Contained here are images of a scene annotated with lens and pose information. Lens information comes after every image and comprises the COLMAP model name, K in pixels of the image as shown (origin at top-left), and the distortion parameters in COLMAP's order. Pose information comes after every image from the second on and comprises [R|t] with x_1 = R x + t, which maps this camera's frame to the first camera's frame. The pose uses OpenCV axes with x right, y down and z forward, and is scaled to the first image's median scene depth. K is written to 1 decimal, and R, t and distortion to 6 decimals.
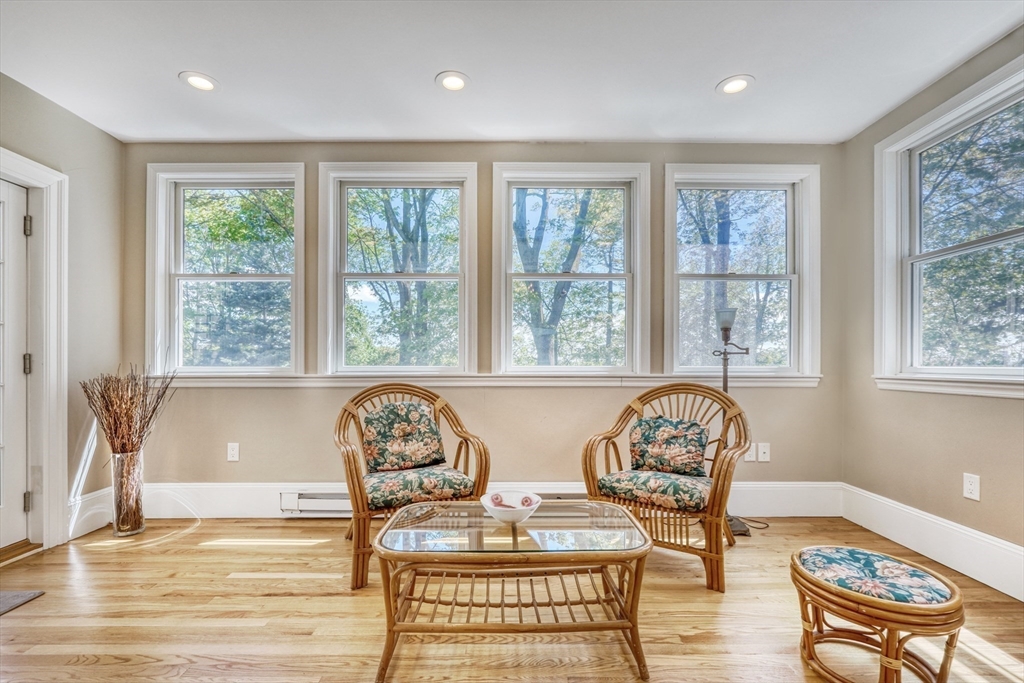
lens RADIAL K [[455.4, 0, 512.7], [0, 455.4, 361.0], [0, 0, 1]] dist [-0.007985, 0.000182]
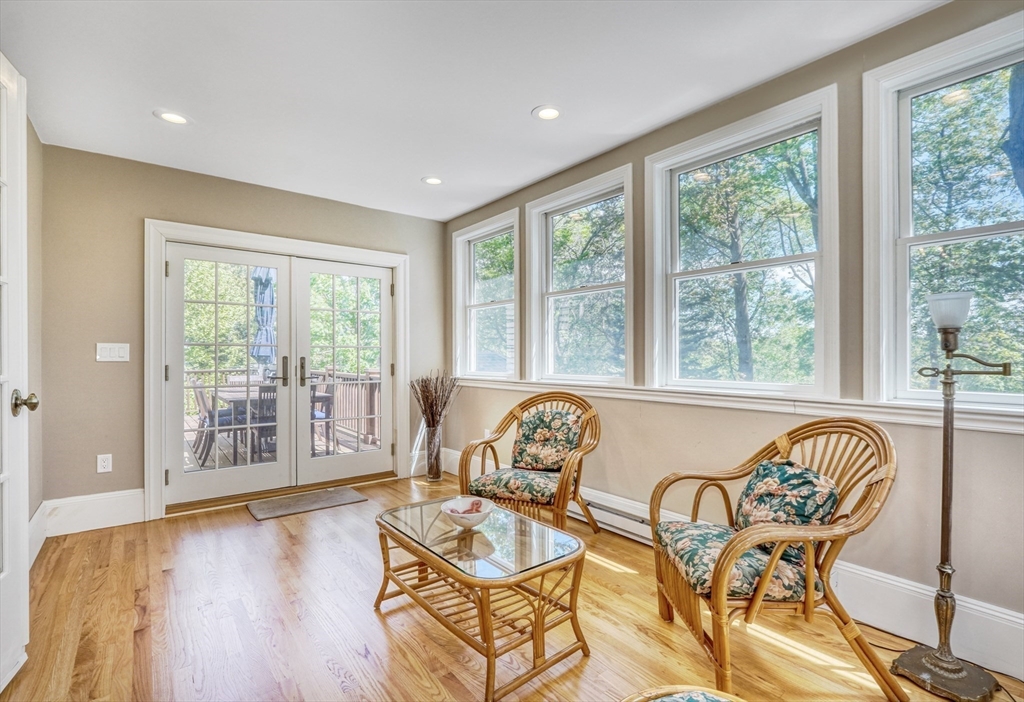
lens RADIAL K [[478.7, 0, 512.0], [0, 478.7, 351.0], [0, 0, 1]] dist [-0.000027, 0.000060]
pose [[0.617618, -0.010850, -0.786403, 0.634104], [0.008537, 0.999938, -0.007091, -0.046674], [0.786432, -0.002334, 0.617672, 0.216377]]
